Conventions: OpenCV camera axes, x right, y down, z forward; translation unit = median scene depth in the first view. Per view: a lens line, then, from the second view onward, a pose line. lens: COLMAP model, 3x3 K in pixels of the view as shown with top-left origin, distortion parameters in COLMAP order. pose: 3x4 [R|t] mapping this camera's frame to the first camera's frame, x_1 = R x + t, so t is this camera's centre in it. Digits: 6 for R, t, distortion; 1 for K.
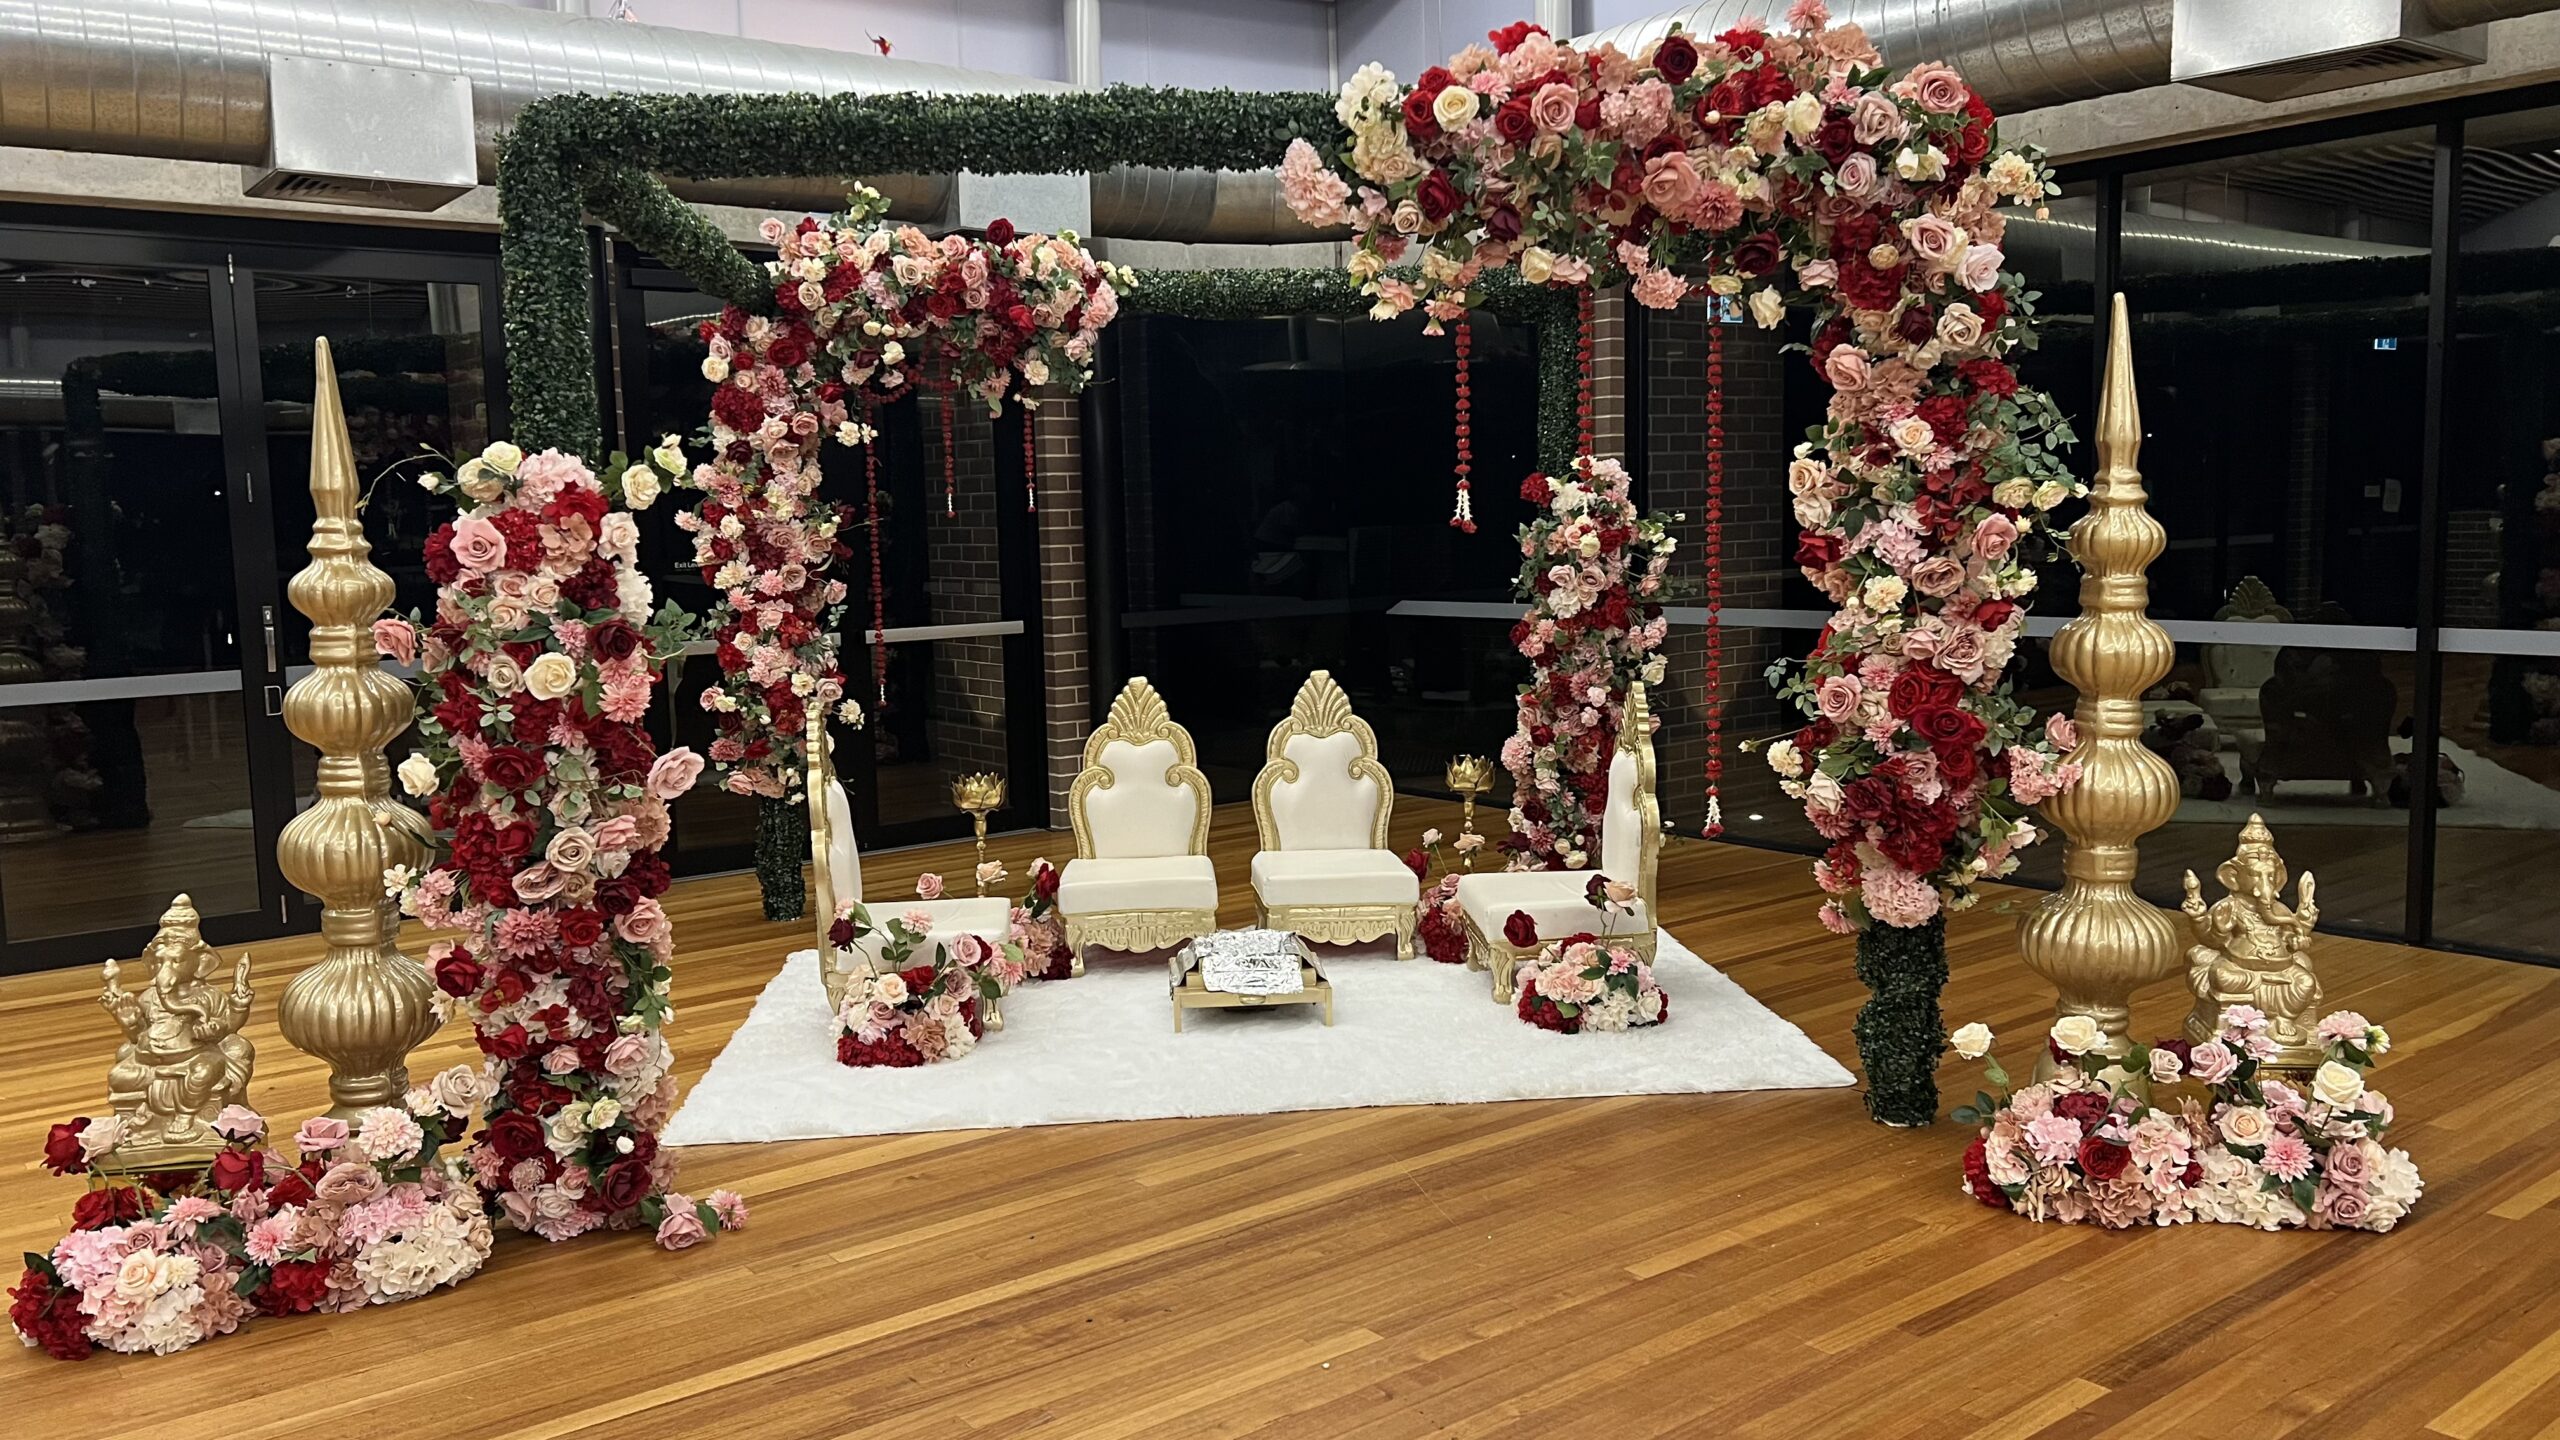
lens RADIAL K [[1939.0, 0, 1267.0], [0, 1939.0, 700.6], [0, 0, 1]] dist [0.066711, -0.084560]
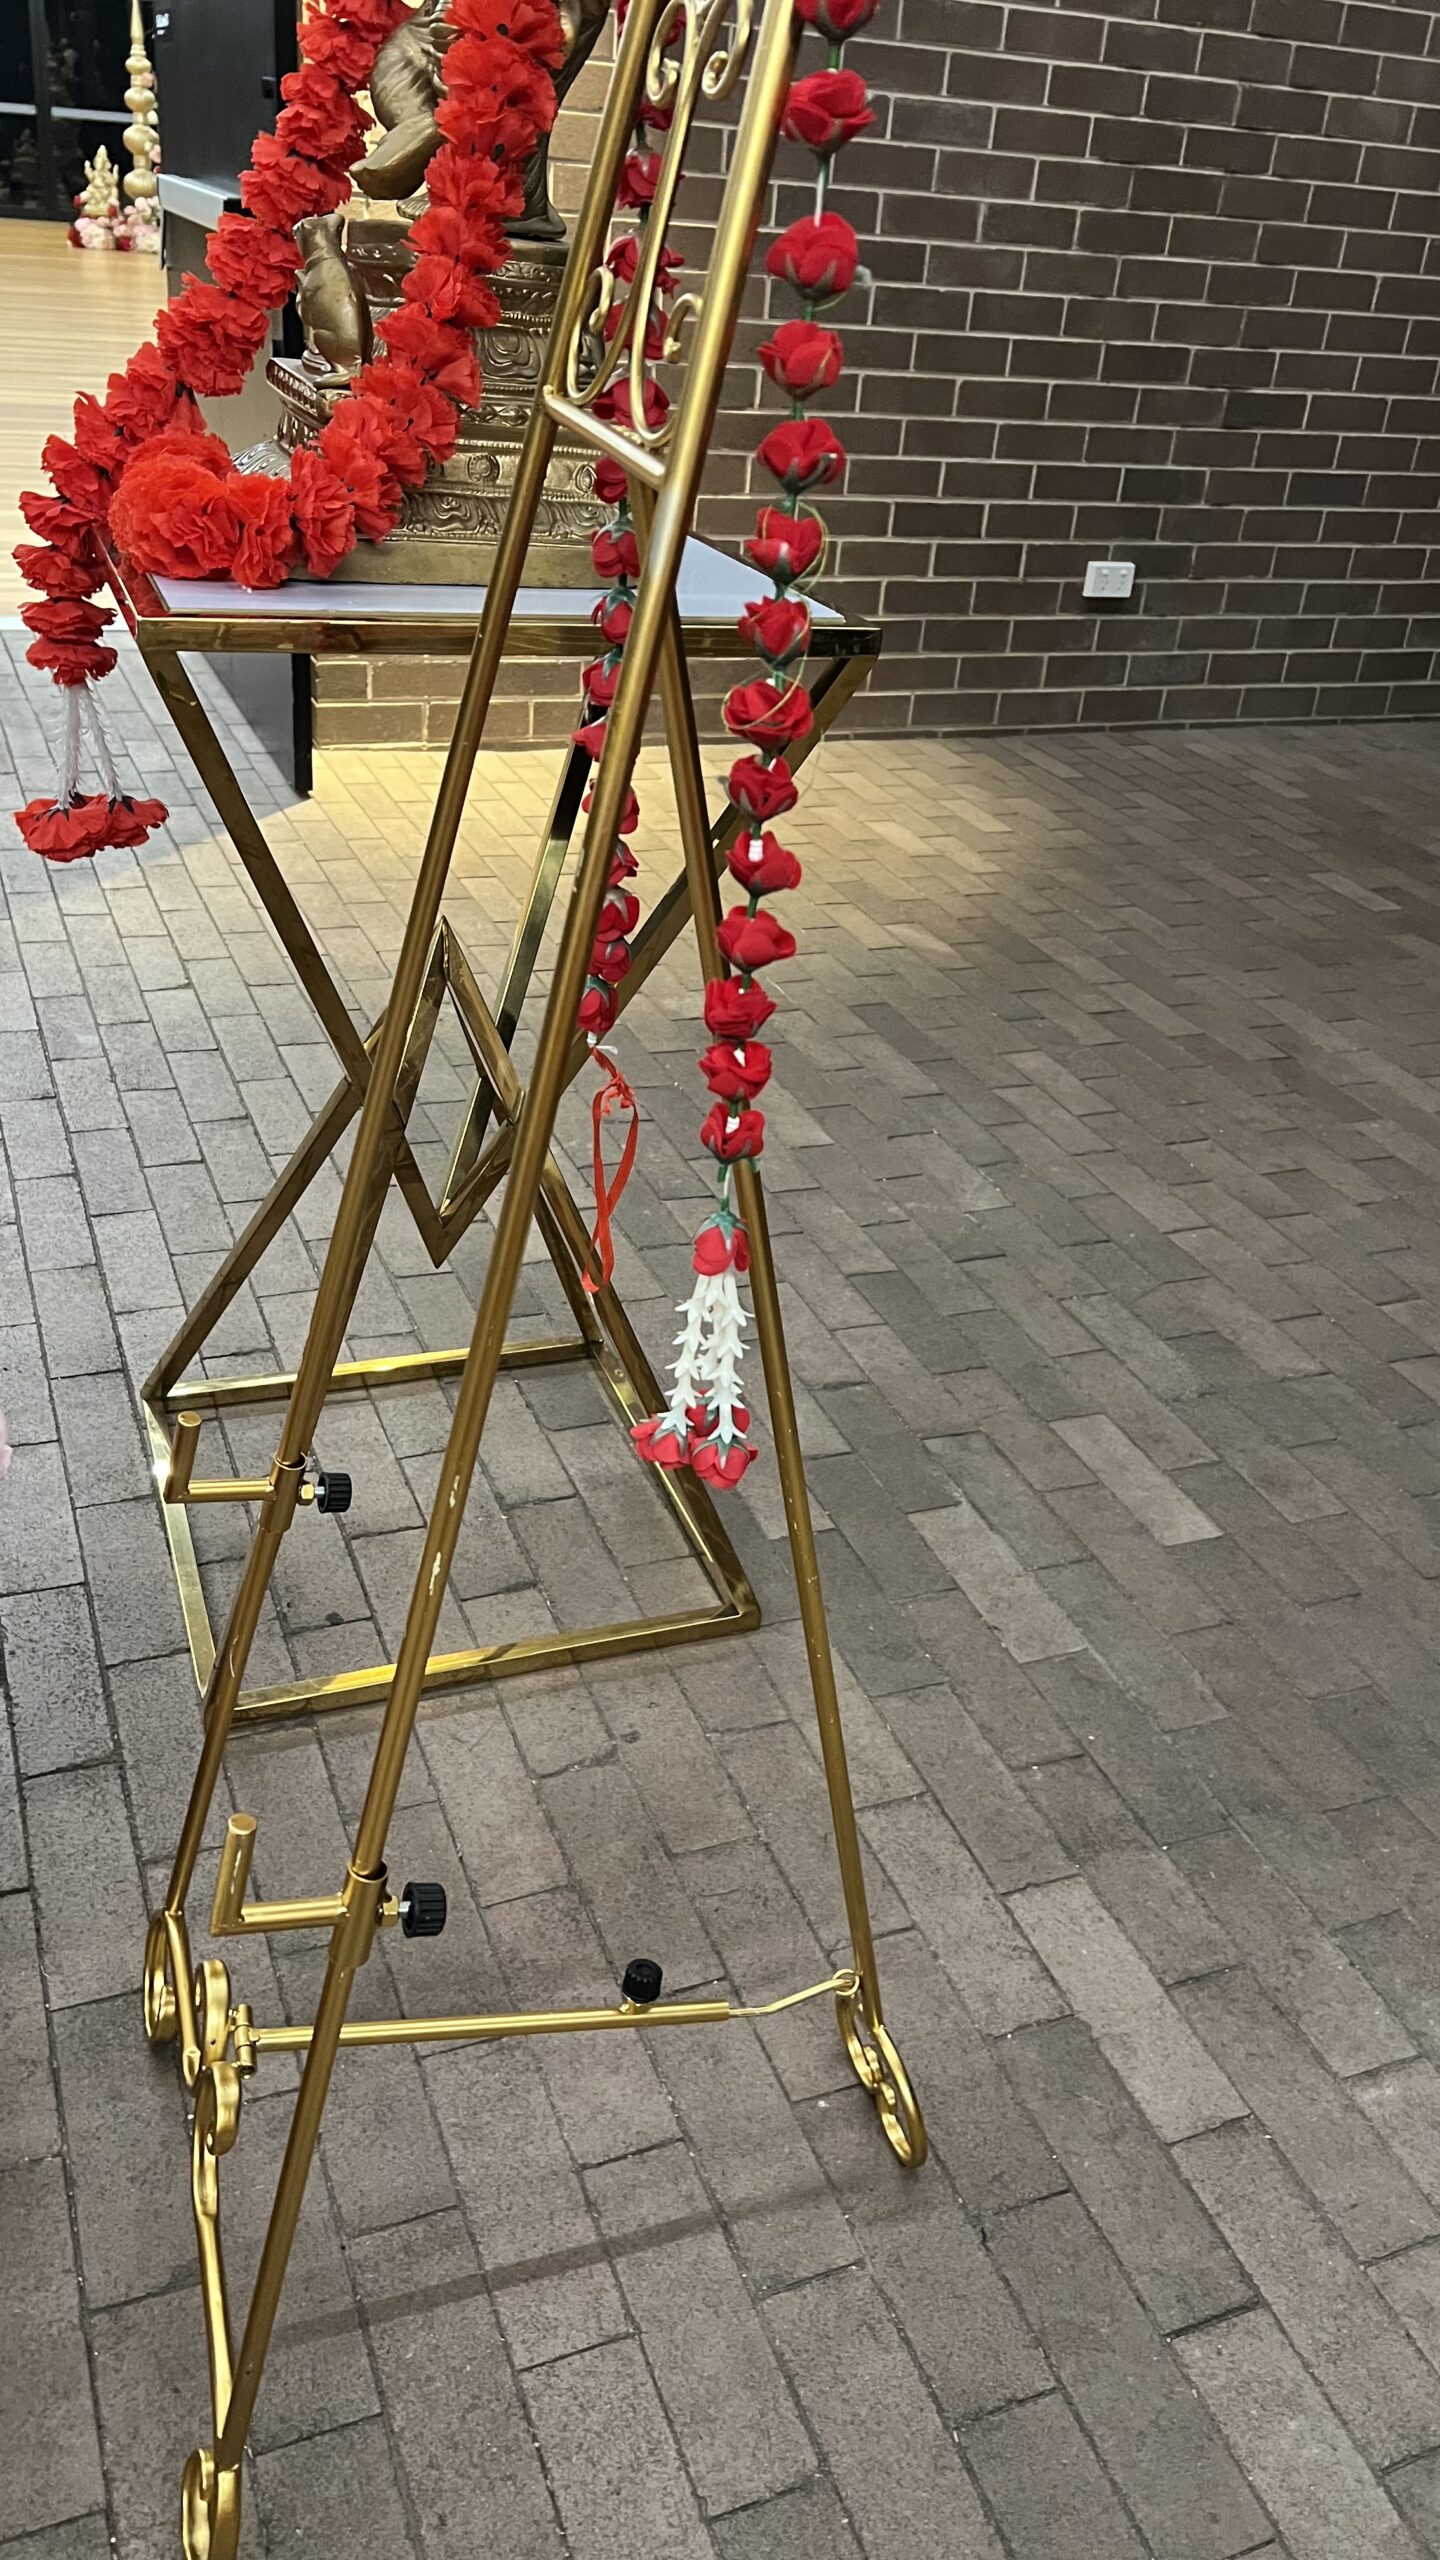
lens RADIAL K [[1939.0, 0, 727.8], [0, 1939.0, 1286.9], [0, 0, 1]] dist [0.066711, -0.084560]
pose [[0.958195, 0.224604, -0.177245, 1.900487], [-0.132988, 0.898121, 0.419157, 0.333033], [0.253331, -0.378062, 0.890445, -3.124255]]
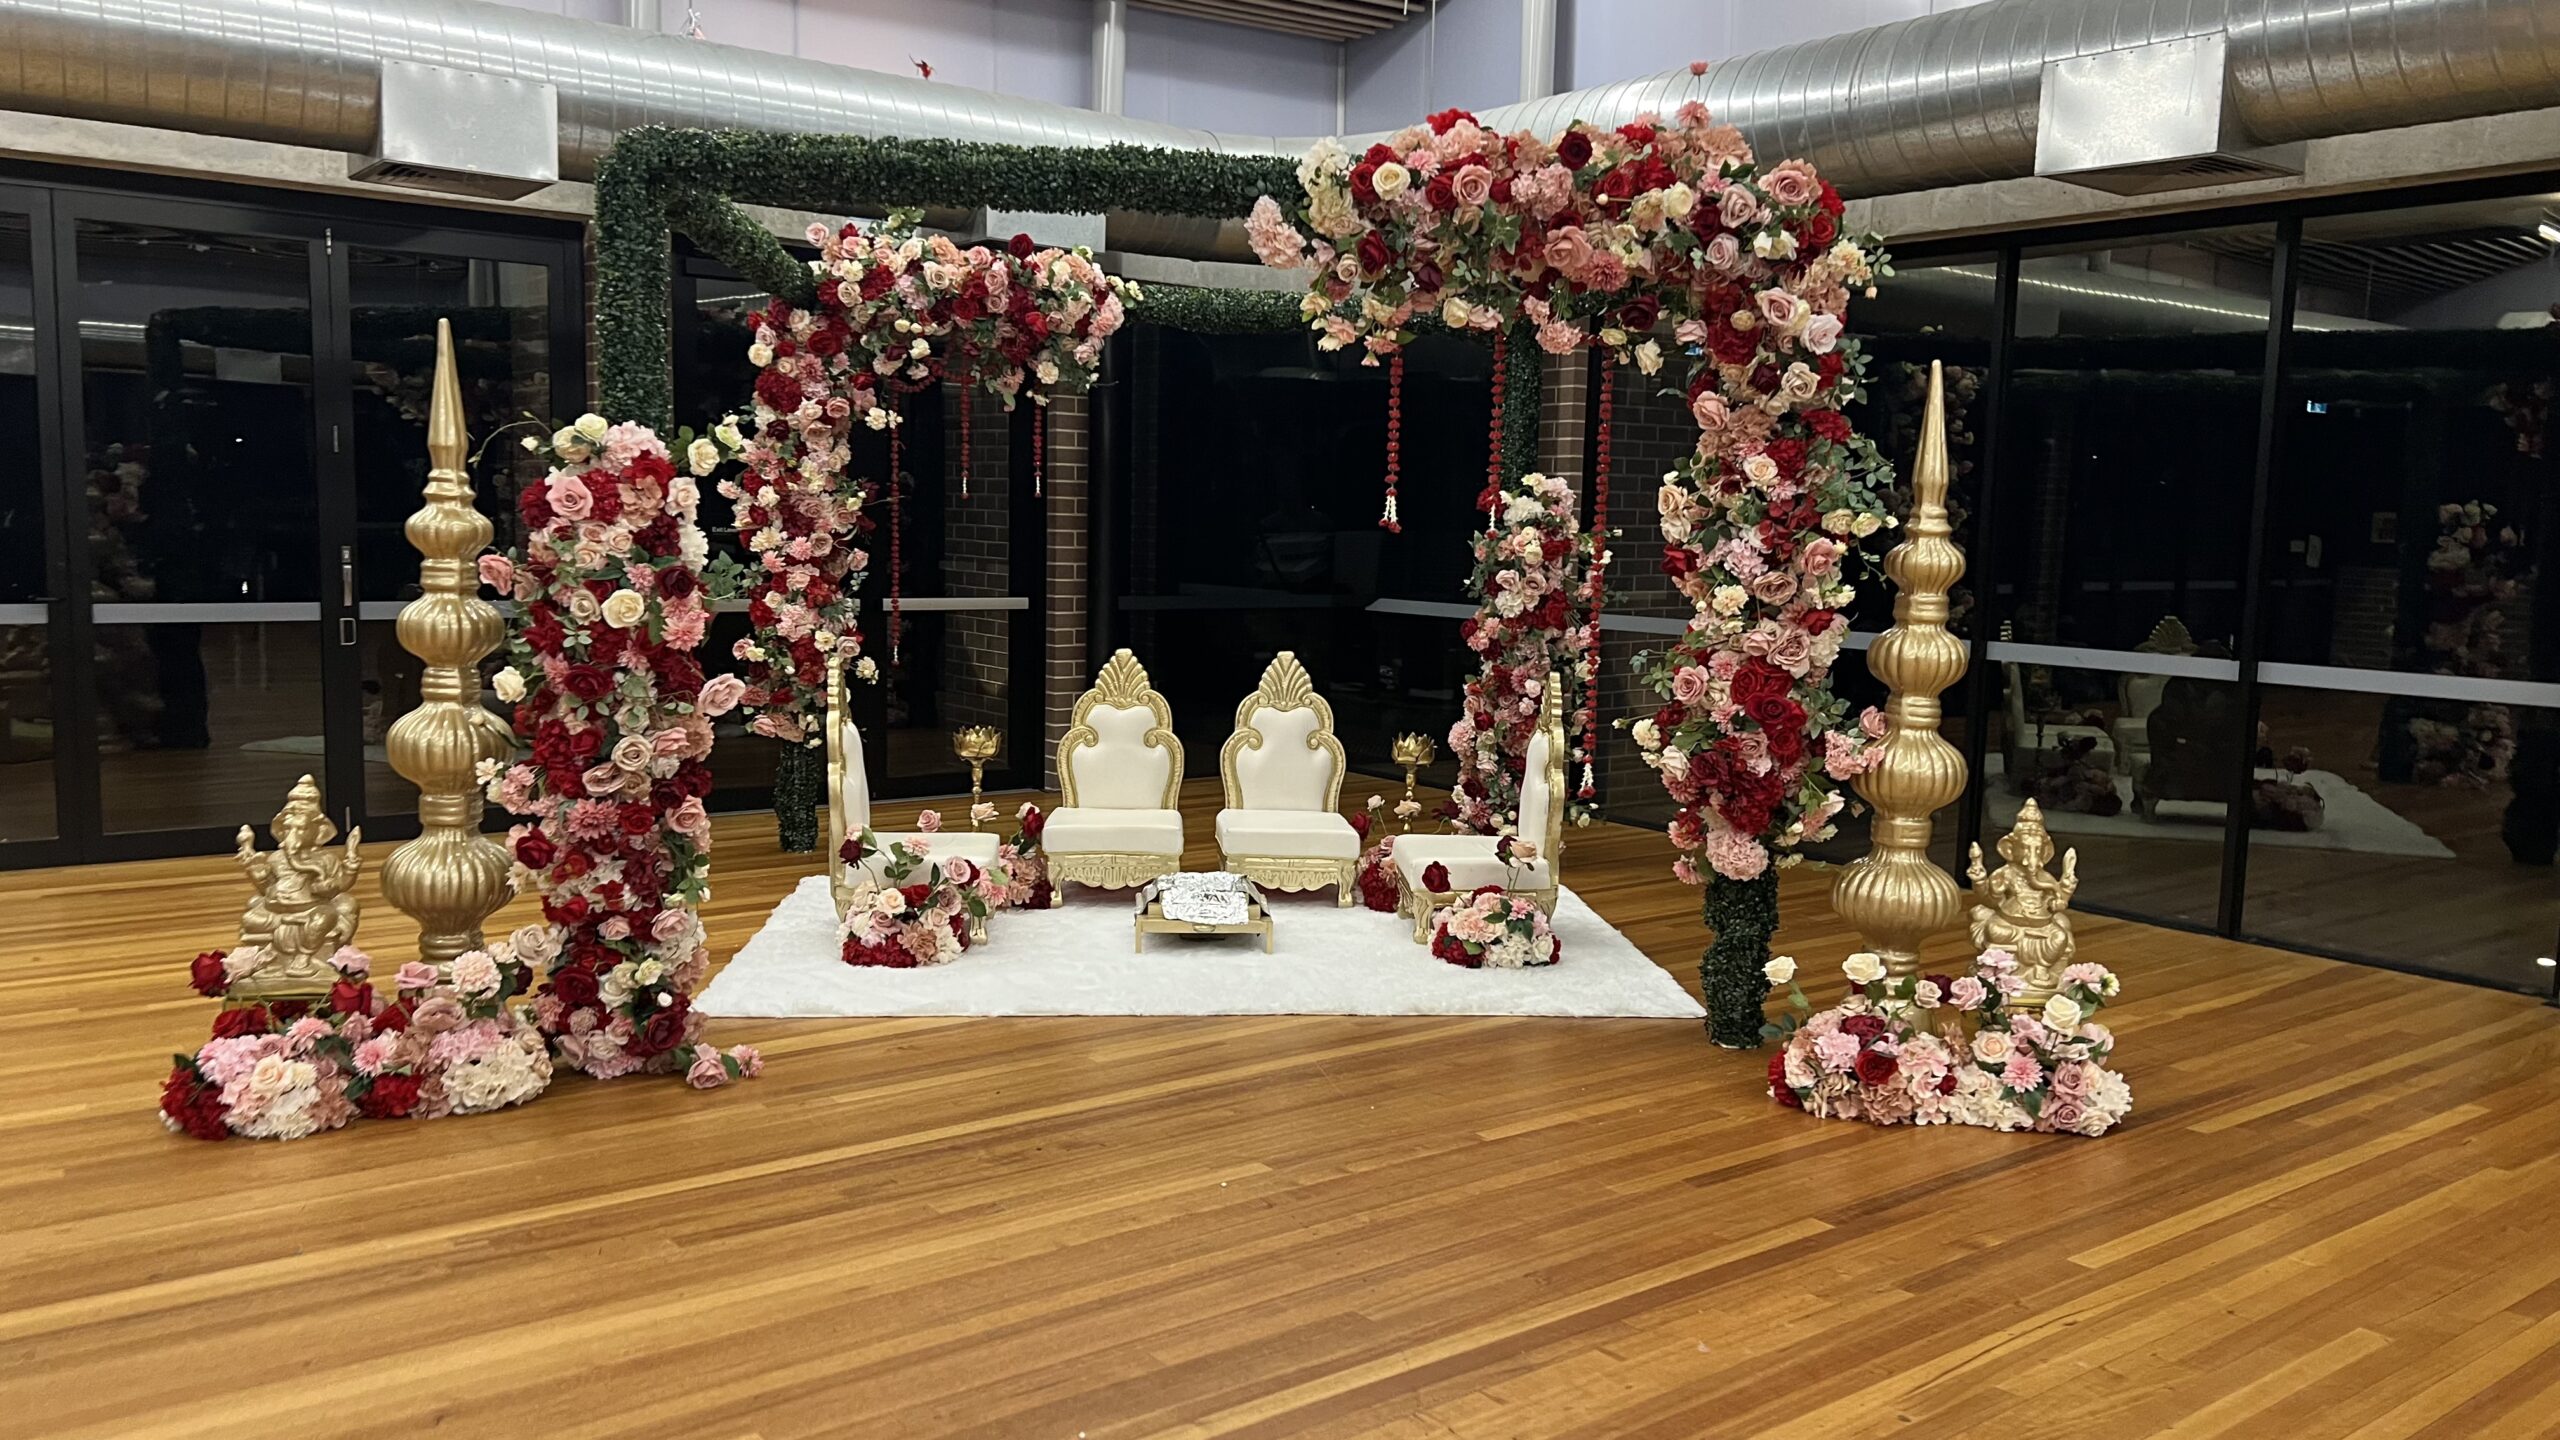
lens RADIAL K [[1930.9, 0, 1295.0], [0, 1930.9, 720.3], [0, 0, 1]] dist [0.102780, -0.182396]
pose [[0.998680, 0.050637, 0.008580, 0.040315], [-0.050715, 0.998671, 0.009195, 0.022274], [-0.008103, -0.009618, 0.999921, -0.199271]]
